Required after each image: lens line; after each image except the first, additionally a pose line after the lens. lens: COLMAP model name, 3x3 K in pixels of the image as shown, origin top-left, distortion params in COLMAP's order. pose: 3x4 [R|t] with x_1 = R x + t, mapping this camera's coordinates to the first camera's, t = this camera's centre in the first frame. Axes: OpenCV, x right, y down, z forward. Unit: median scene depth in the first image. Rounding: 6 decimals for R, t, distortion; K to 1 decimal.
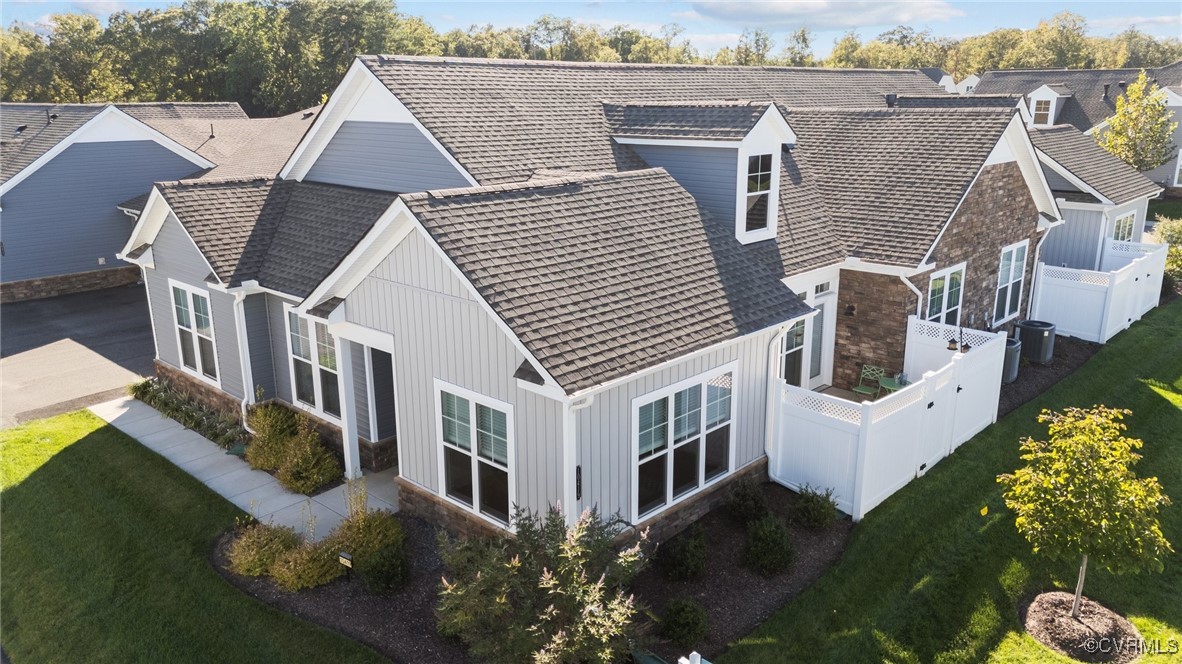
lens RADIAL K [[869.0, 0, 591.6], [0, 869.0, 329.8], [0, 0, 1]] dist [0.086900, -0.107658]
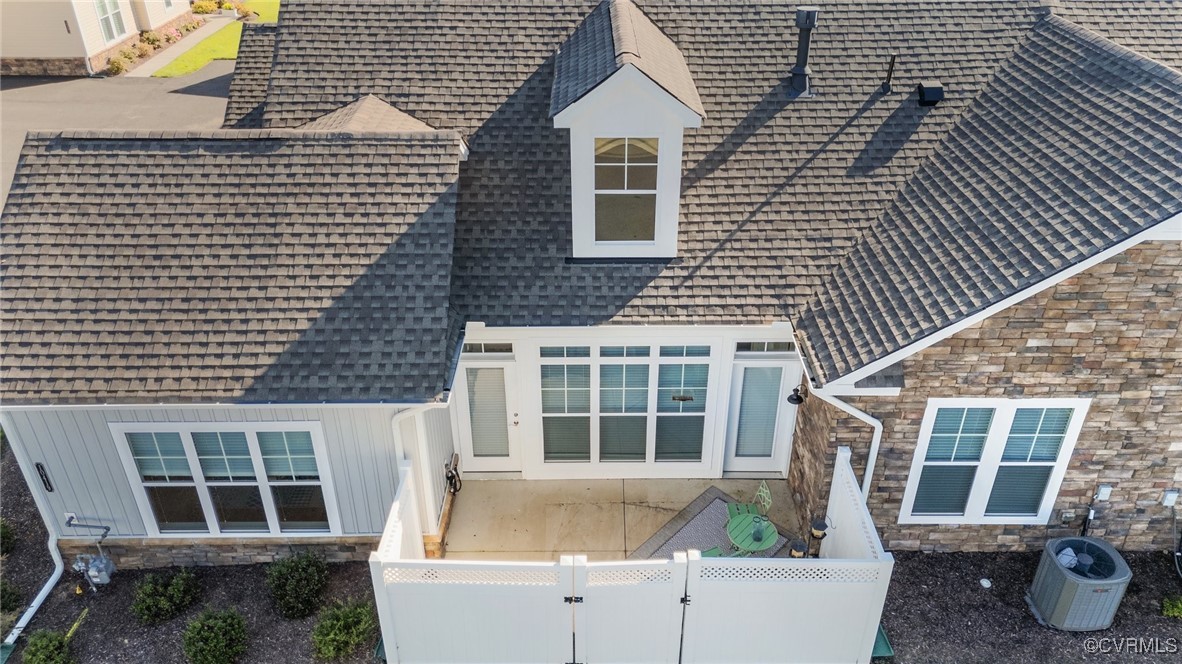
lens RADIAL K [[869.0, 0, 591.6], [0, 869.0, 329.8], [0, 0, 1]] dist [0.086900, -0.107658]
pose [[0.690125, 0.381730, -0.614825, 0.581075], [-0.192715, 0.915831, 0.352299, -0.269164], [0.697559, -0.124645, 0.705603, 0.459657]]
